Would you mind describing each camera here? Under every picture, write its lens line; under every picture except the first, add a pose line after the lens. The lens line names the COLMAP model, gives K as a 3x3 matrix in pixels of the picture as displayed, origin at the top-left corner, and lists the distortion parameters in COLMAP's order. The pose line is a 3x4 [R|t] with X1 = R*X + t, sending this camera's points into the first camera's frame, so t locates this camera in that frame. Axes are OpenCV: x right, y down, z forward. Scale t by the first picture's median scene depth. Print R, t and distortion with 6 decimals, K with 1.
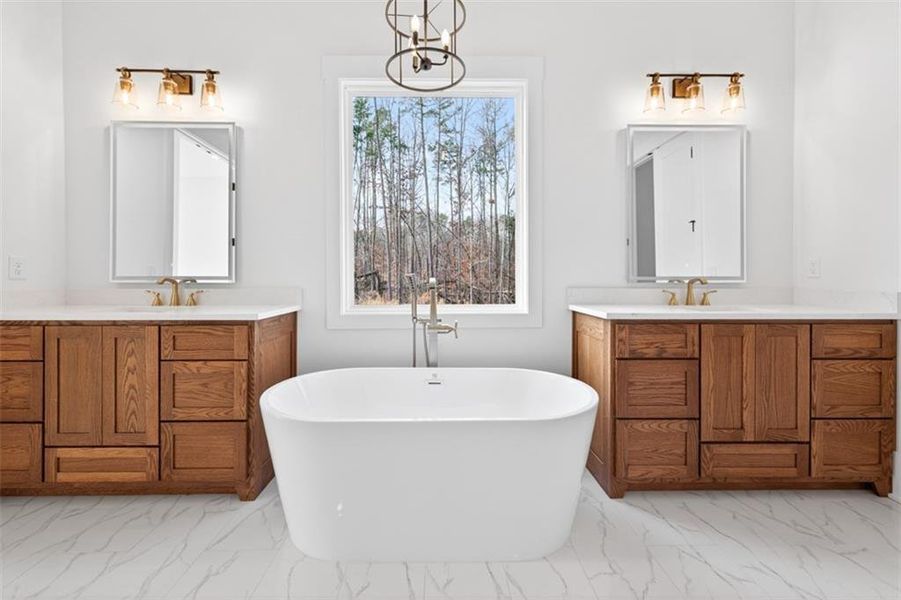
lens RADIAL K [[364.8, 0, 438.7], [0, 364.8, 293.7], [0, 0, 1]] dist [-0.000546, -0.000011]
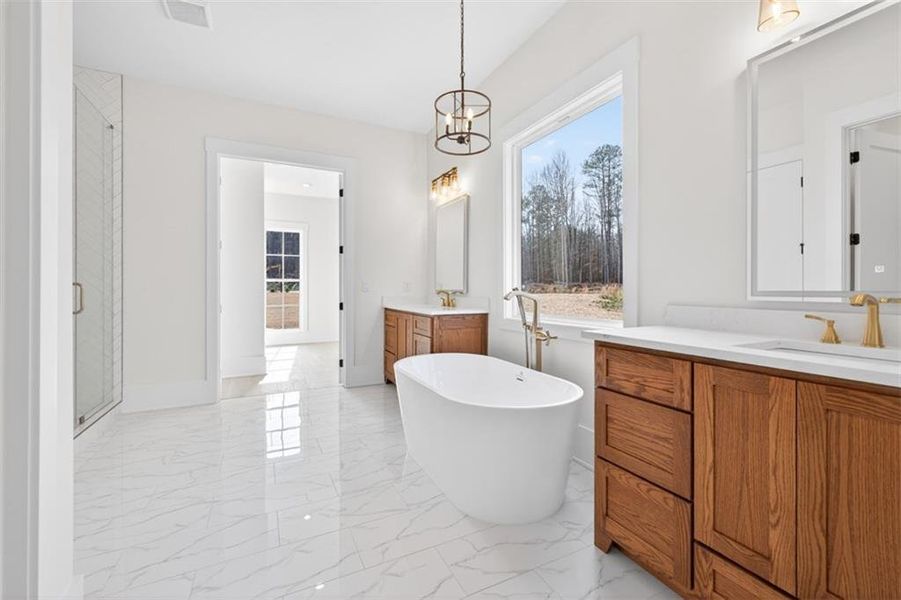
lens RADIAL K [[373.3, 0, 448.5], [0, 373.3, 292.0], [0, 0, 1]] dist [0.010760, -0.000023]
pose [[0.443202, 0.005371, -0.896406, 1.138018], [-0.025491, 0.999653, -0.006614, -0.031640], [0.896059, 0.025782, 0.443185, 0.276844]]
